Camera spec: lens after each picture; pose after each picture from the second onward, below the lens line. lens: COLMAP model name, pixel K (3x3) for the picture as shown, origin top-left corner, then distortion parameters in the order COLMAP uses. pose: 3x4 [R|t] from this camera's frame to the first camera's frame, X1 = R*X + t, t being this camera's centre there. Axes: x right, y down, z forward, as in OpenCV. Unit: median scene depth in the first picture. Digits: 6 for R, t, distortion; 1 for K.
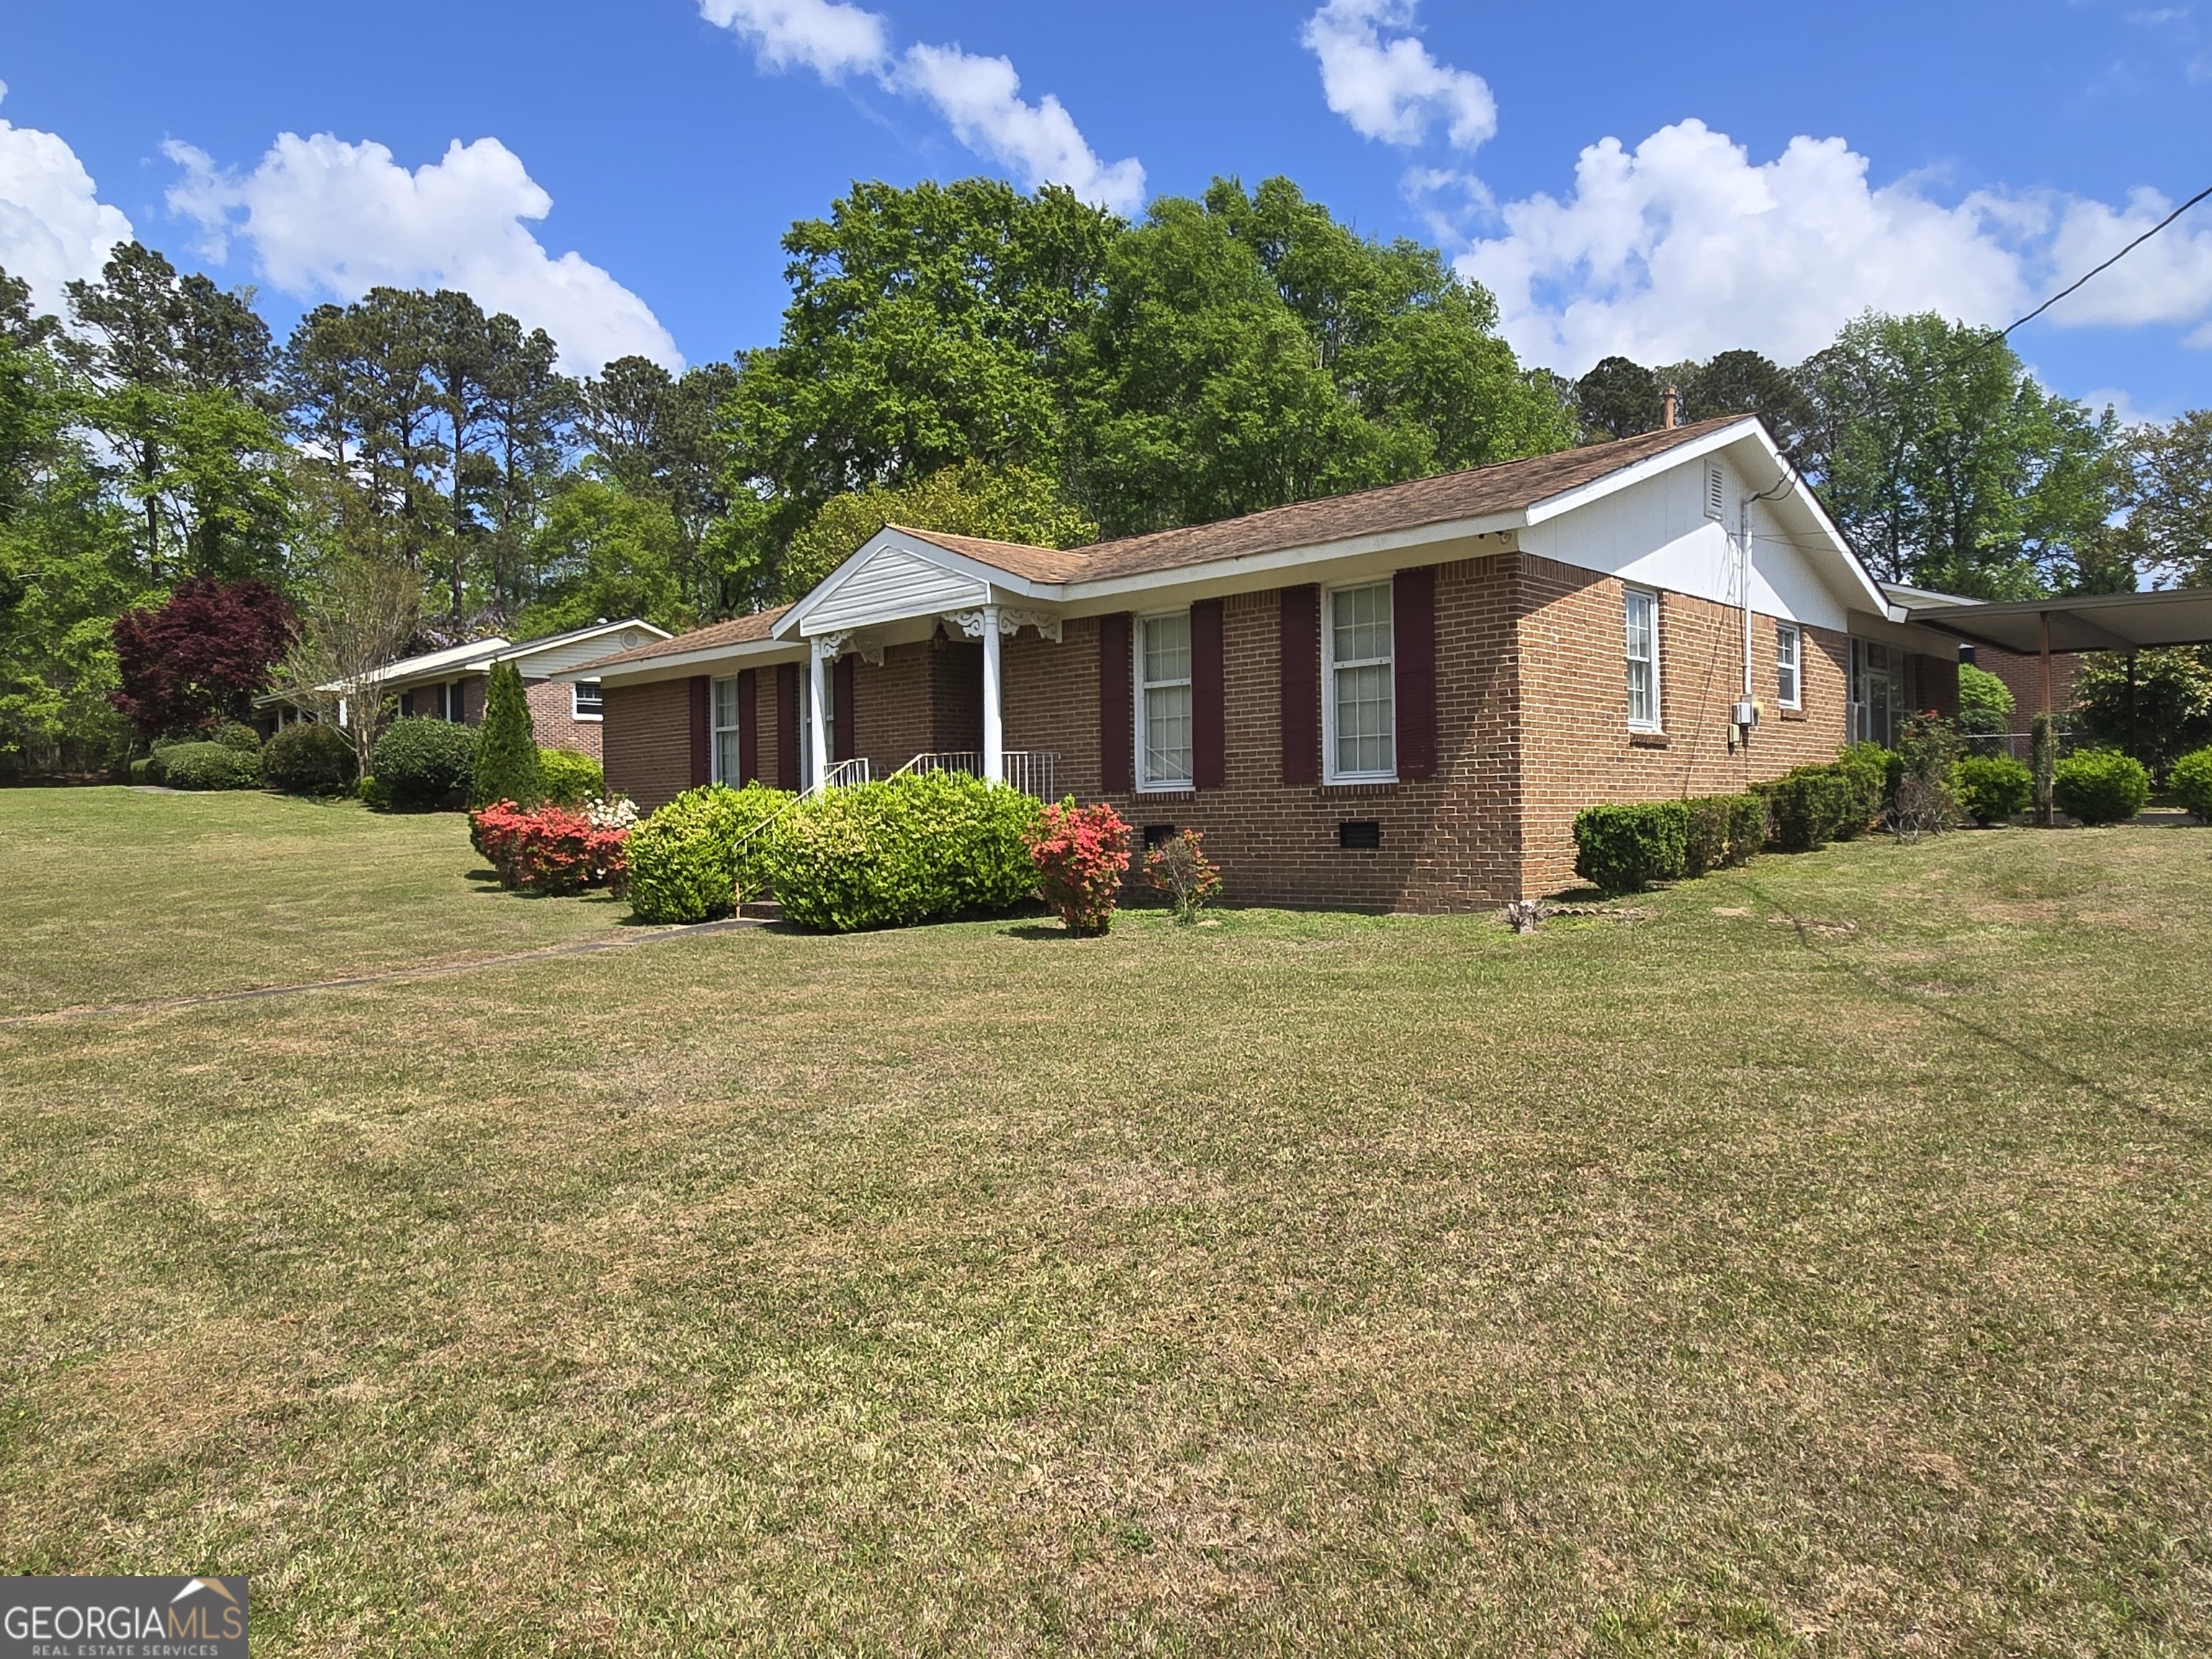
lens RADIAL K [[1609.4, 0, 1106.0], [0, 1609.4, 829.5], [0, 0, 1]] dist [0.000392, -0.009004]
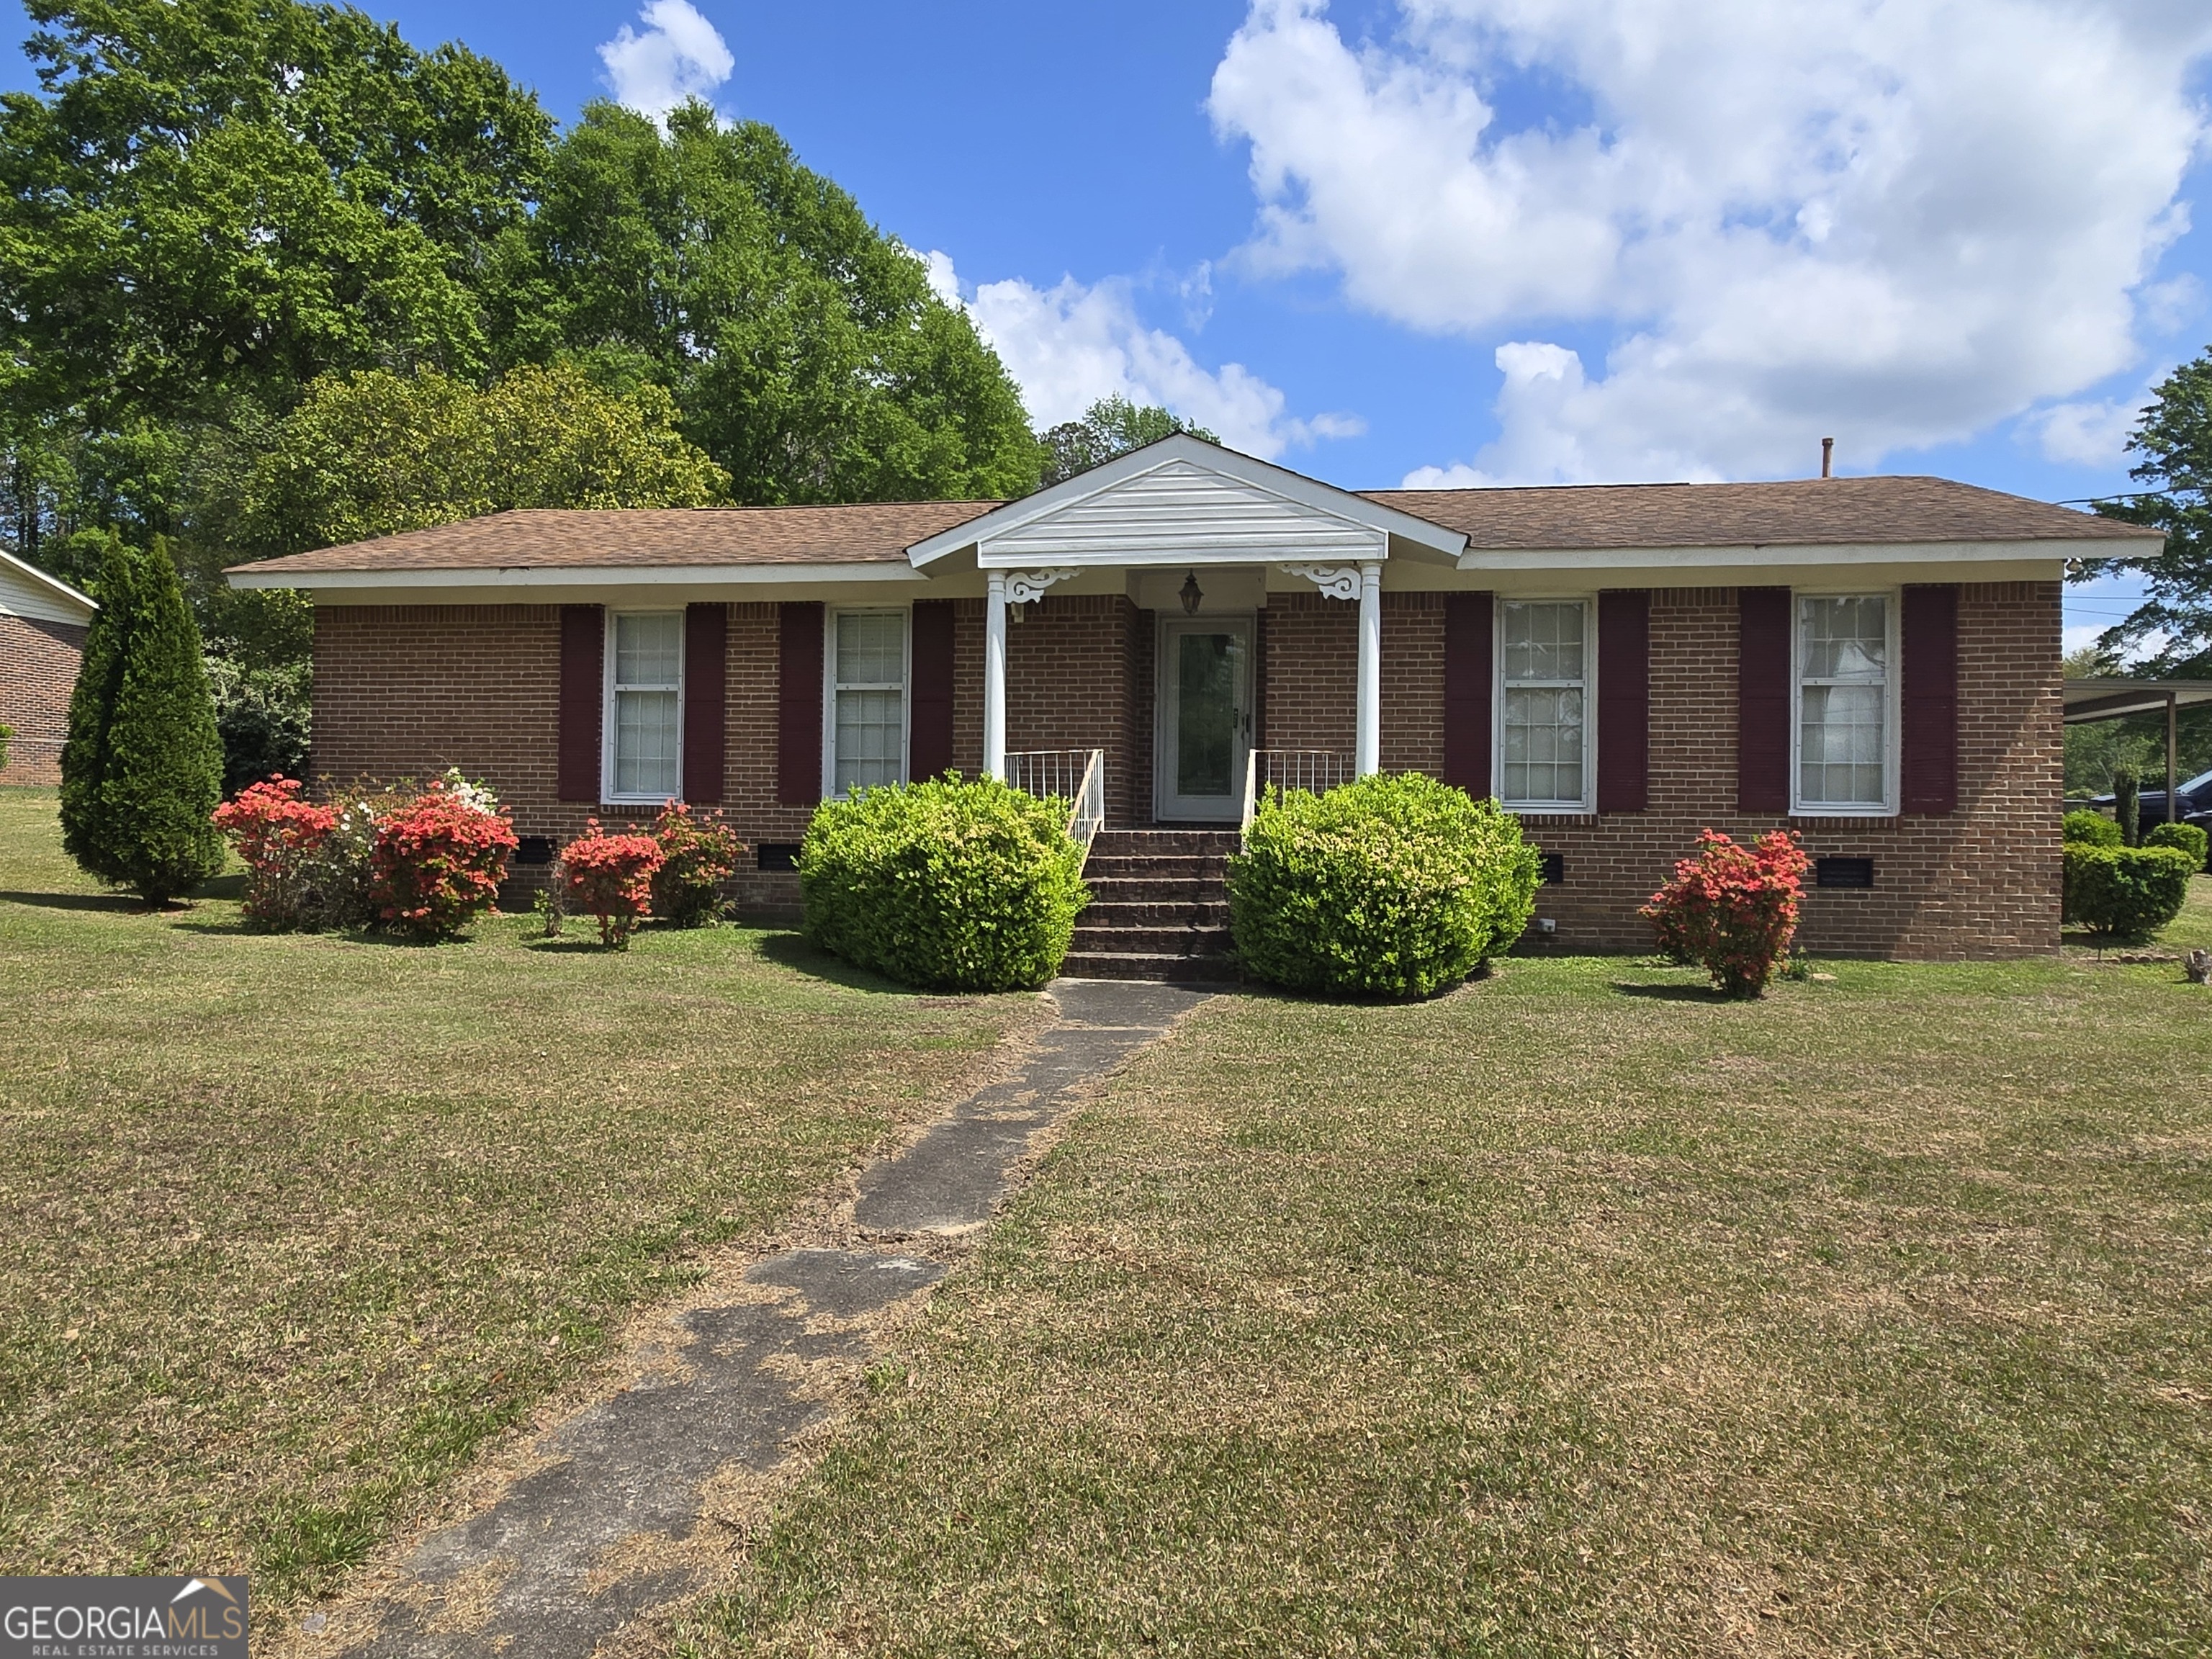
lens RADIAL K [[1609.4, 0, 1106.0], [0, 1609.4, 829.5], [0, 0, 1]] dist [0.000392, -0.009004]
pose [[0.809551, 0.035780, 0.585958, -0.614614], [-0.024812, 0.999334, -0.026742, 0.011738], [-0.586524, 0.007110, 0.809900, 0.452851]]
